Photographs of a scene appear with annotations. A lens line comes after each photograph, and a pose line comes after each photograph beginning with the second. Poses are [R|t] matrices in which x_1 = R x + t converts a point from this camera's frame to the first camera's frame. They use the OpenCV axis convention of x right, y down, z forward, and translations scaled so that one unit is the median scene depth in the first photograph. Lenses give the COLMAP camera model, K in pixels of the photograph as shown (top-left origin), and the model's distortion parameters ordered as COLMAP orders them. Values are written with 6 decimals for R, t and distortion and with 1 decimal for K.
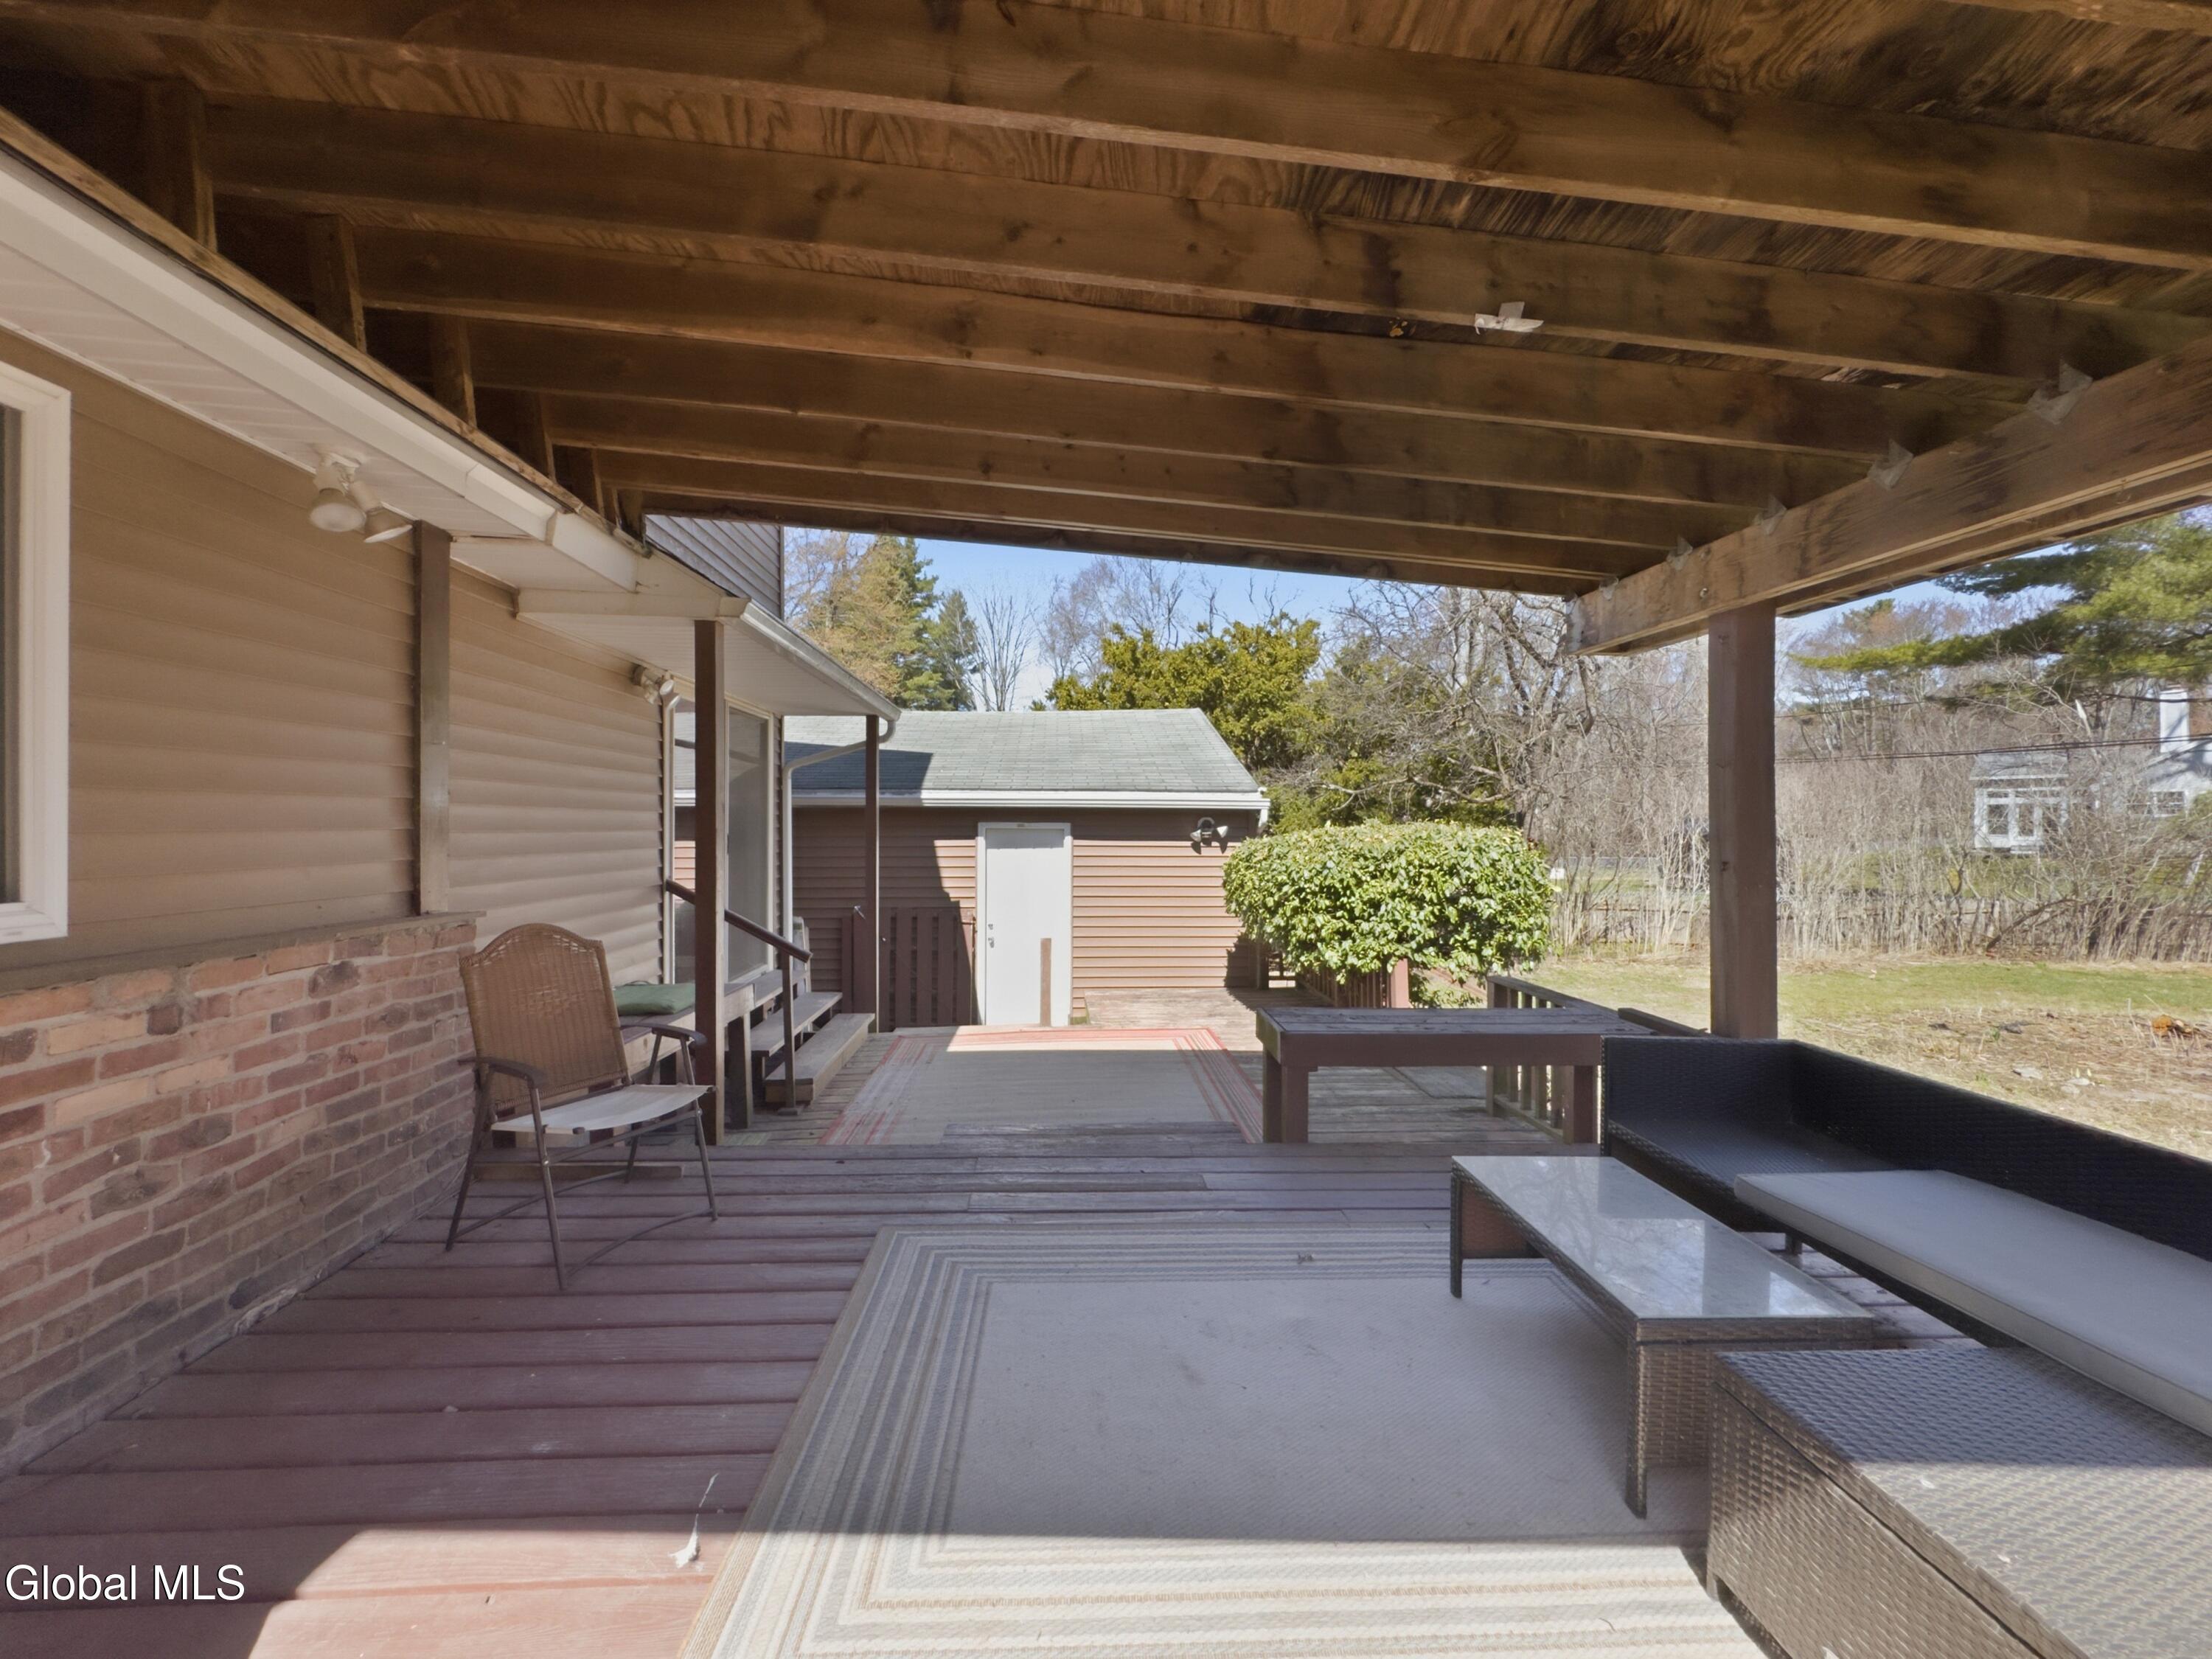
lens RADIAL K [[916.1, 0, 1101.4], [0, 916.1, 830.7], [0, 0, 1]] dist [-0.002216, 0.000262]
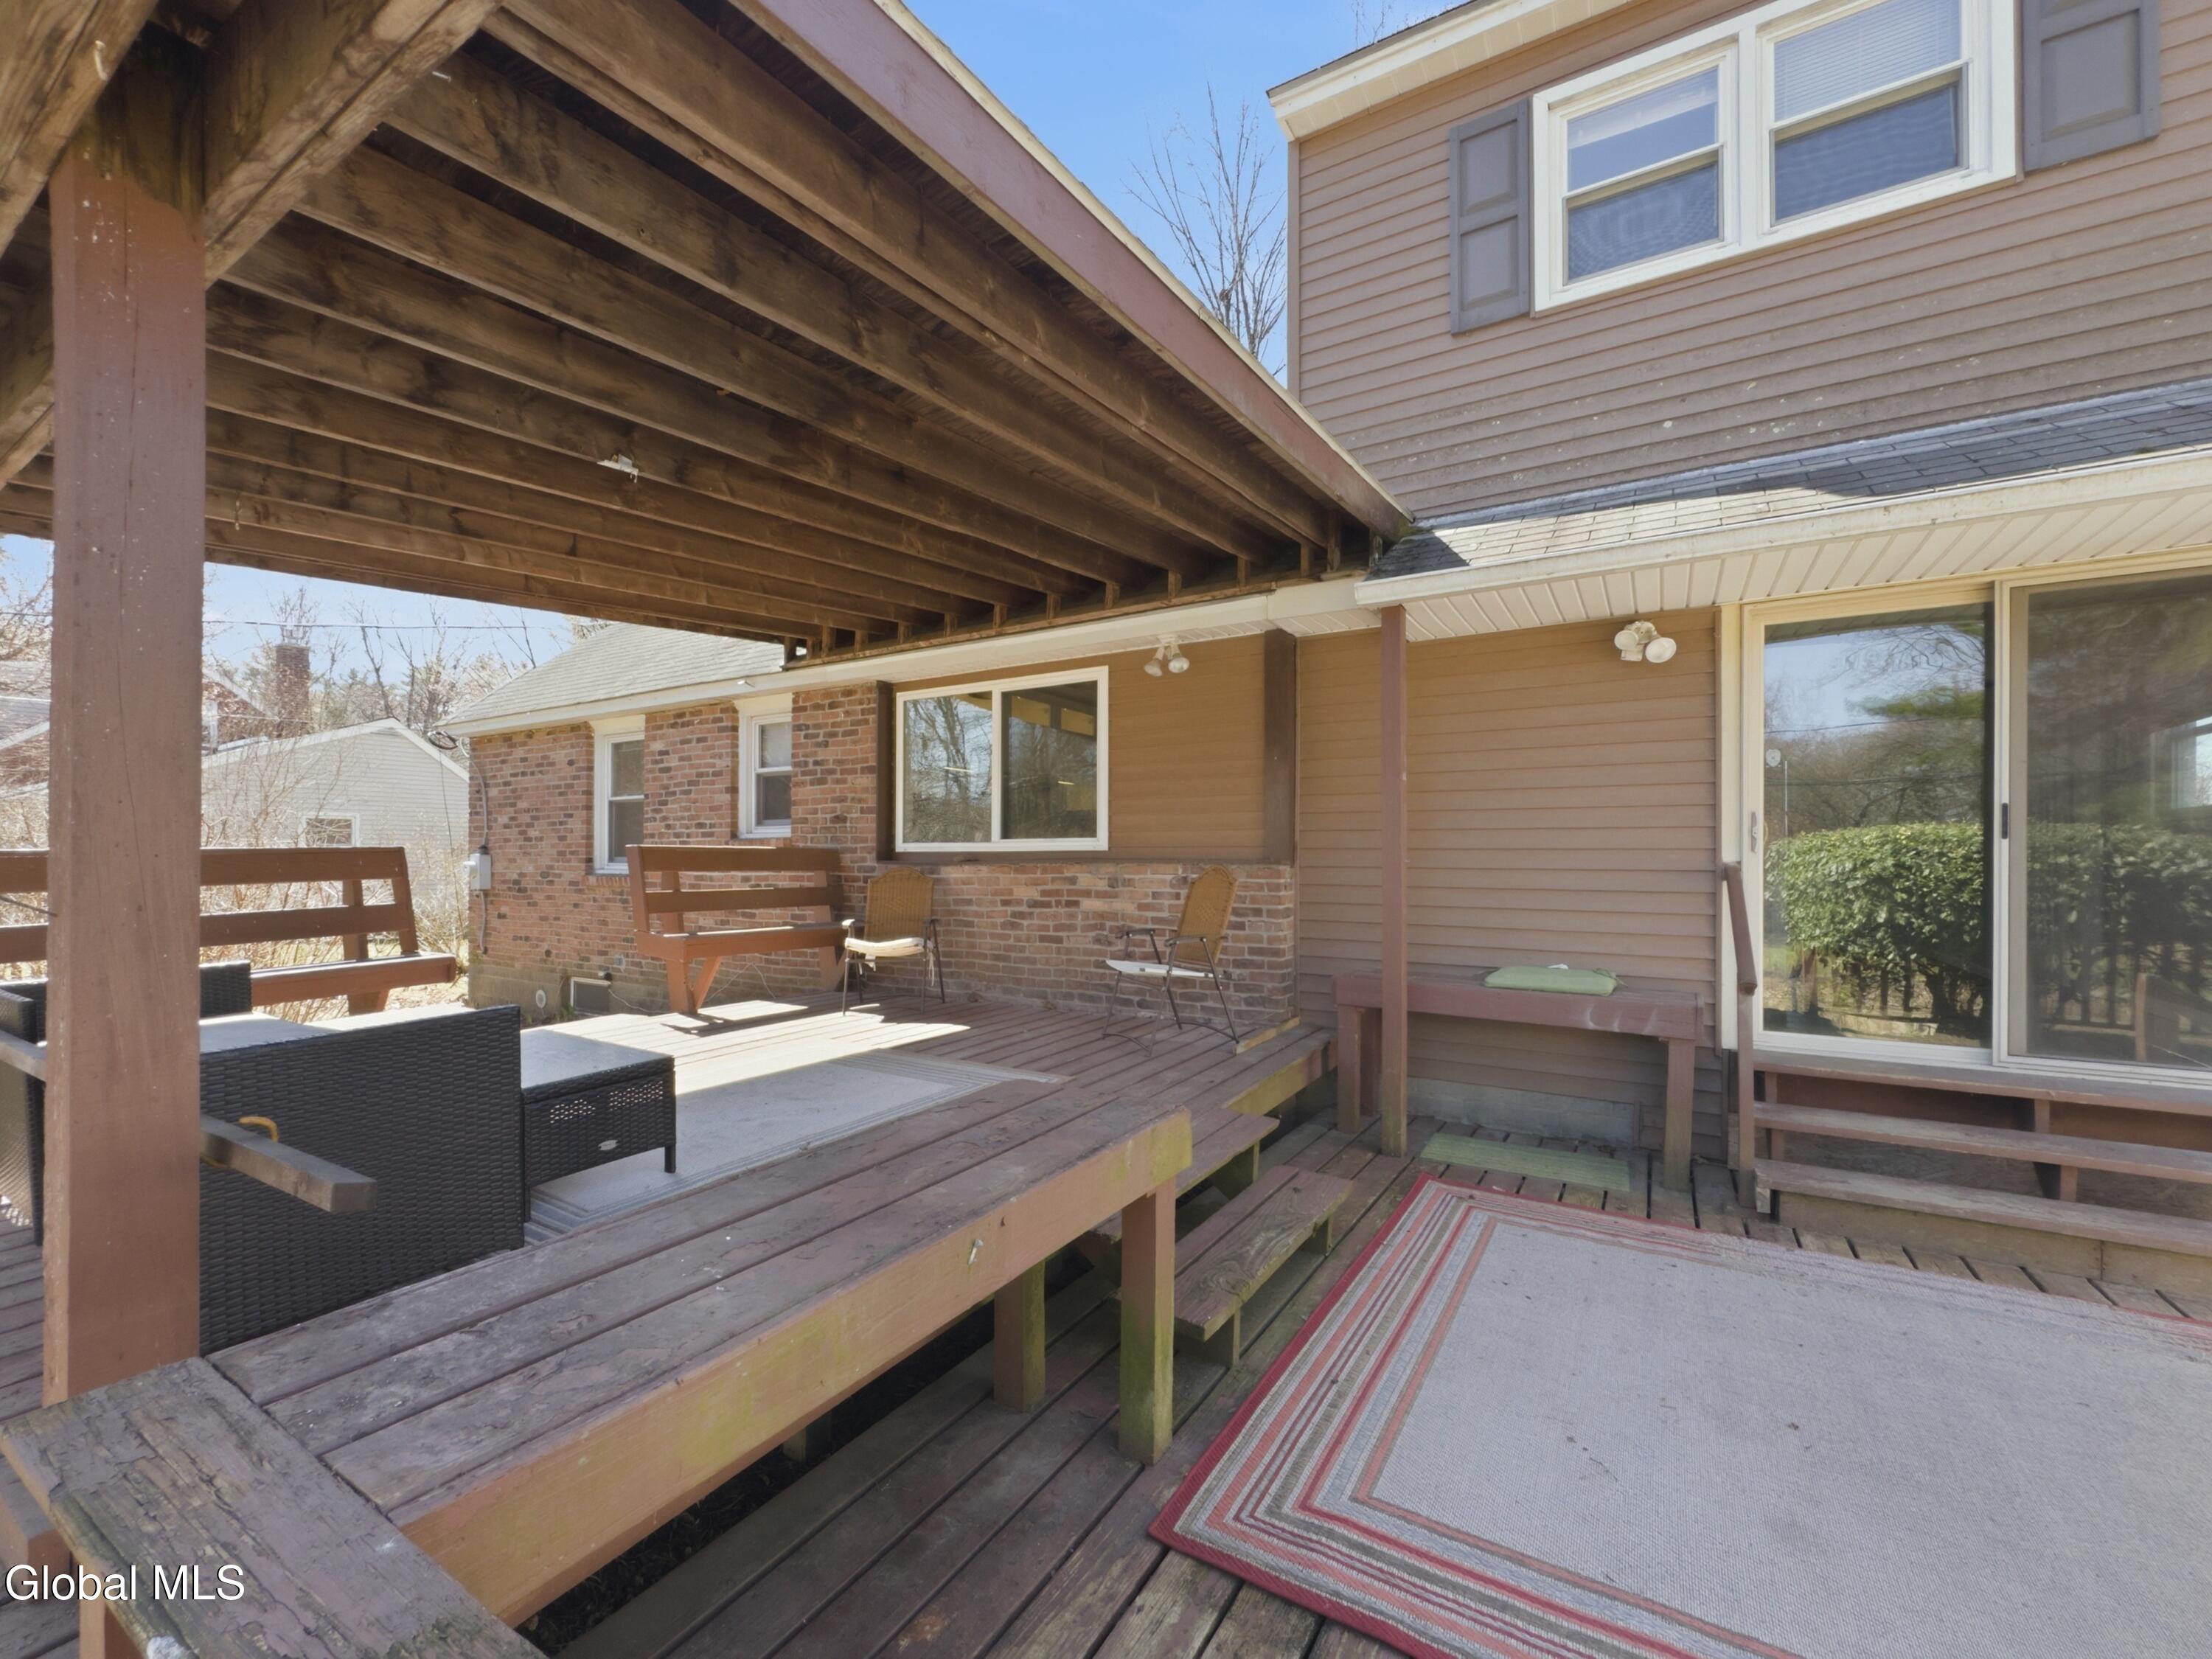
lens RADIAL K [[916.1, 0, 1104.0], [0, 916.1, 850.8], [0, 0, 1]] dist [-0.002216, 0.000262]
pose [[-0.553619, -0.007773, -0.832734, 1.280908], [-0.011209, 0.999935, -0.001882, 0.116683], [0.832694, 0.008292, -0.553671, 2.511594]]
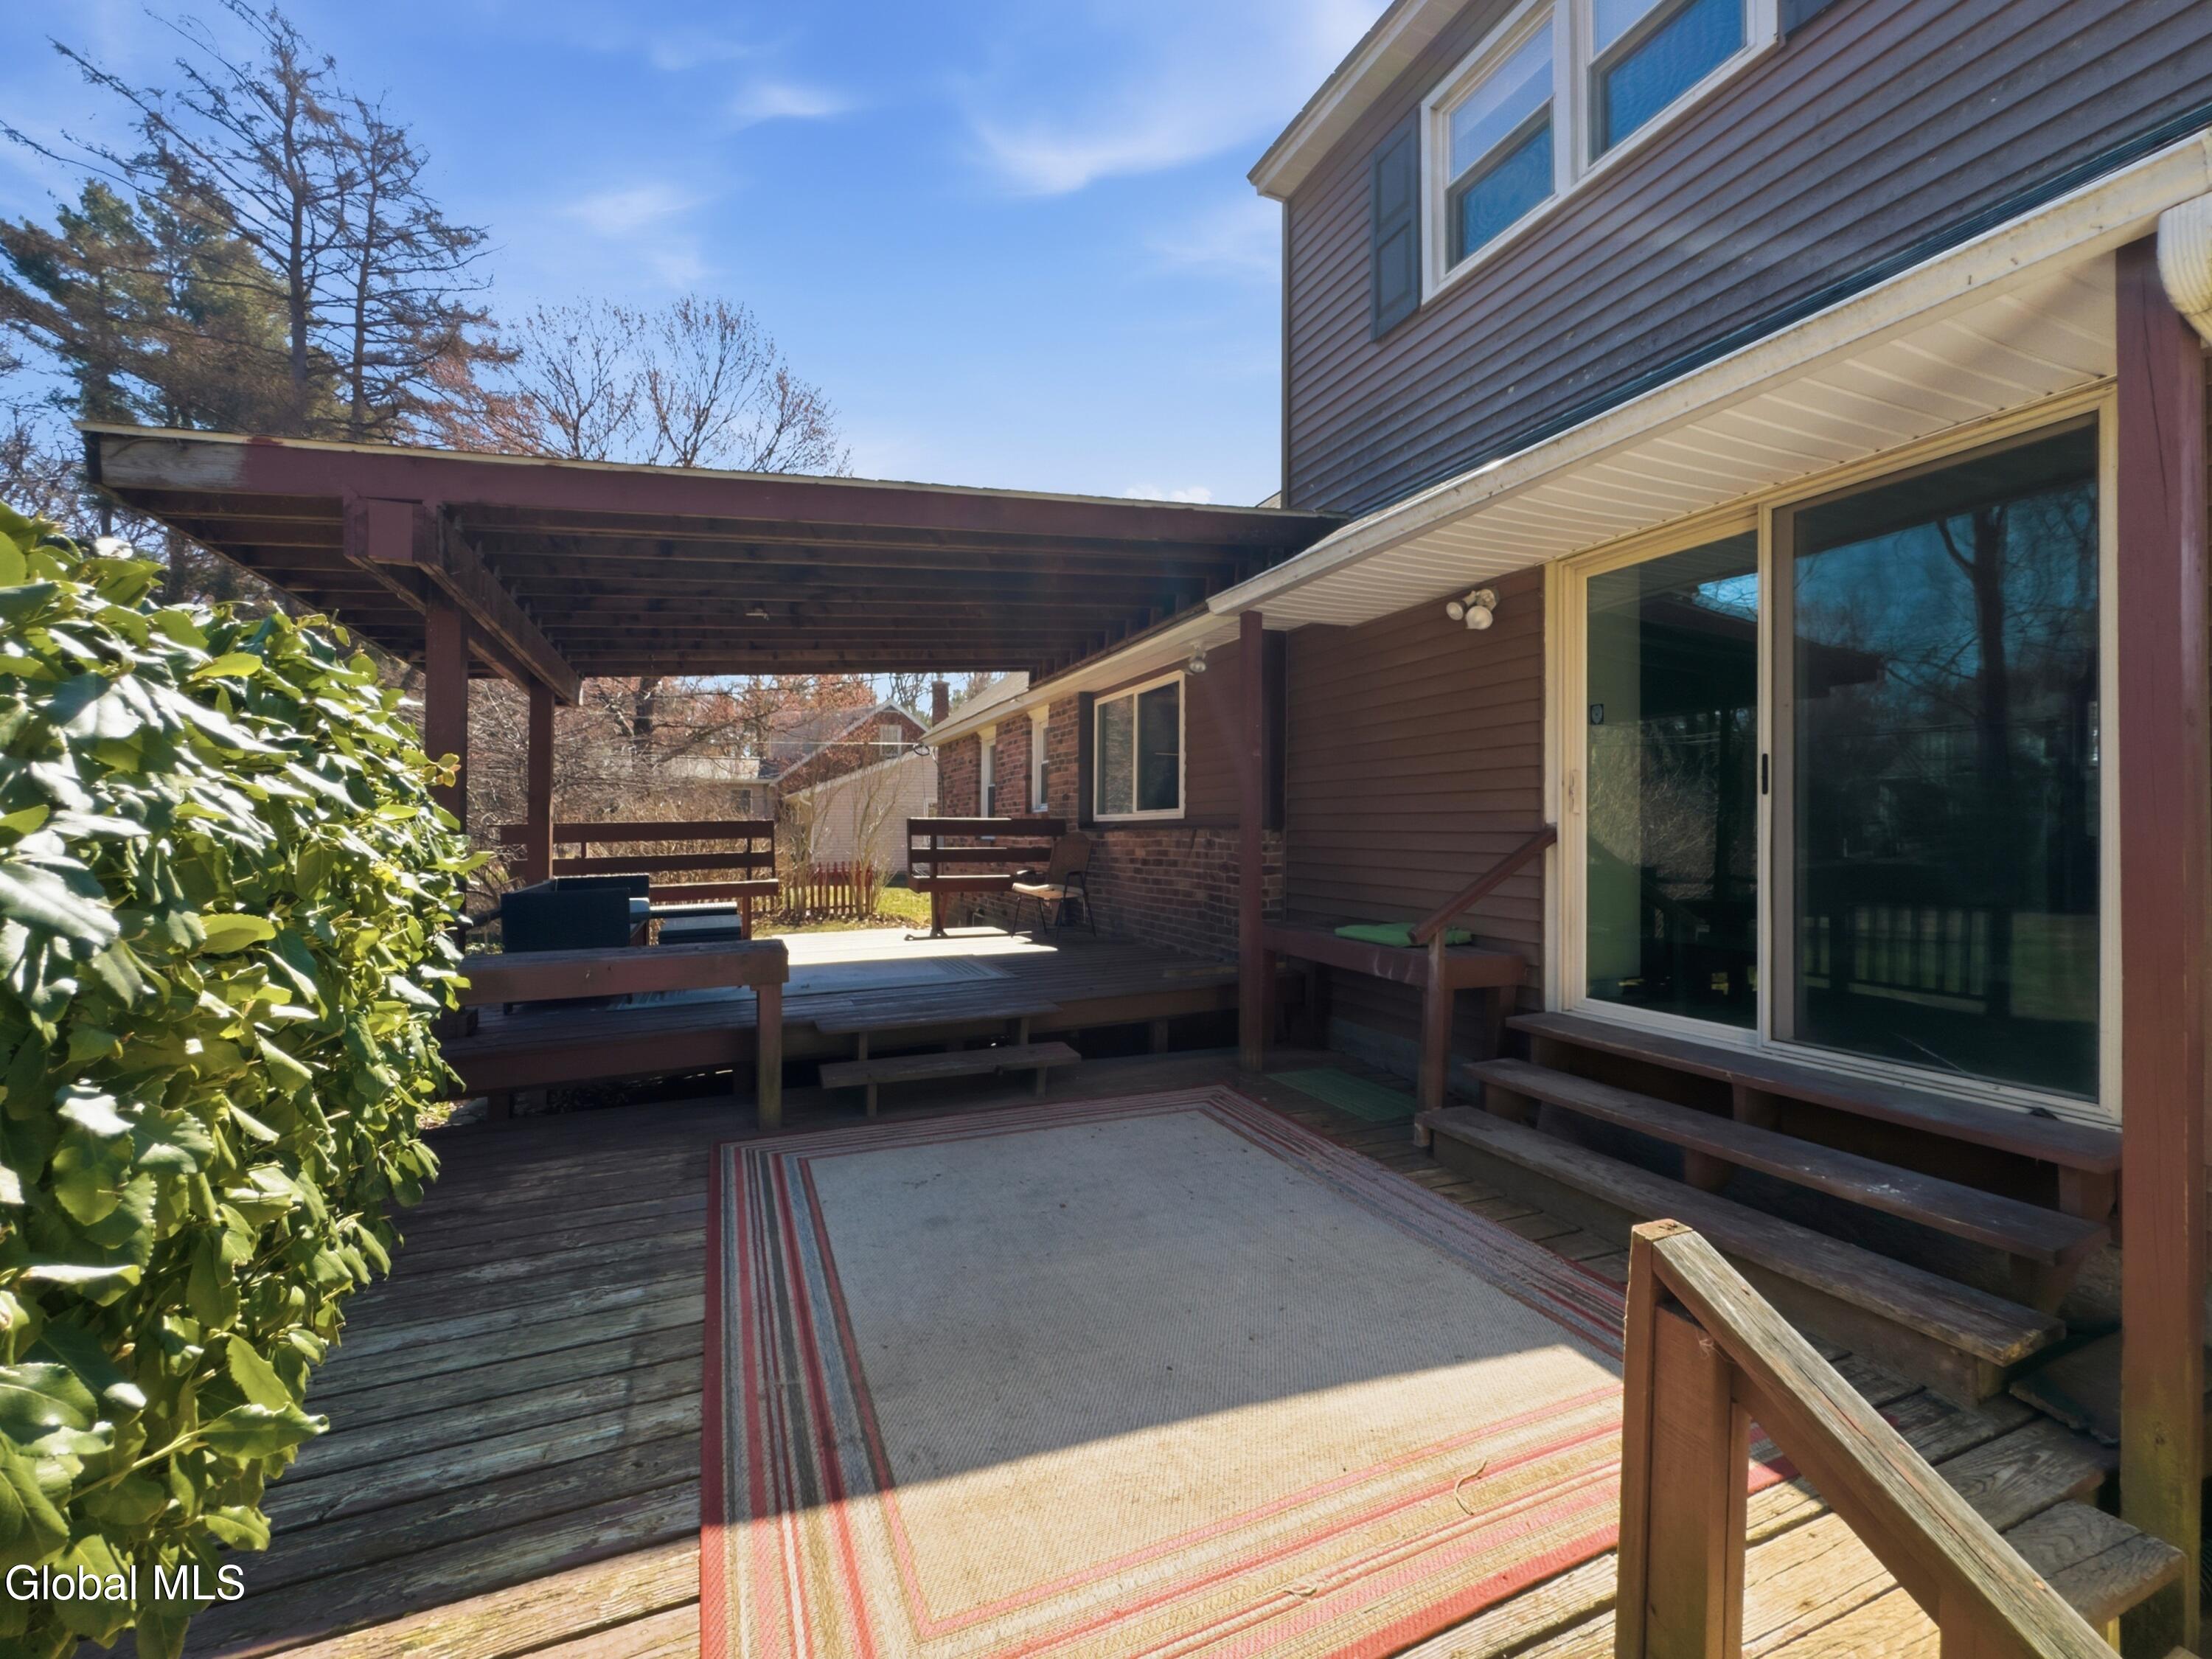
lens RADIAL K [[916.1, 0, 1111.7], [0, 916.1, 817.4], [0, 0, 1]] dist [-0.002216, 0.000262]
pose [[-0.933174, -0.007615, -0.359345, 0.414194], [-0.006083, 0.999967, -0.005394, 0.125928], [0.359374, -0.002847, -0.933189, 4.101286]]
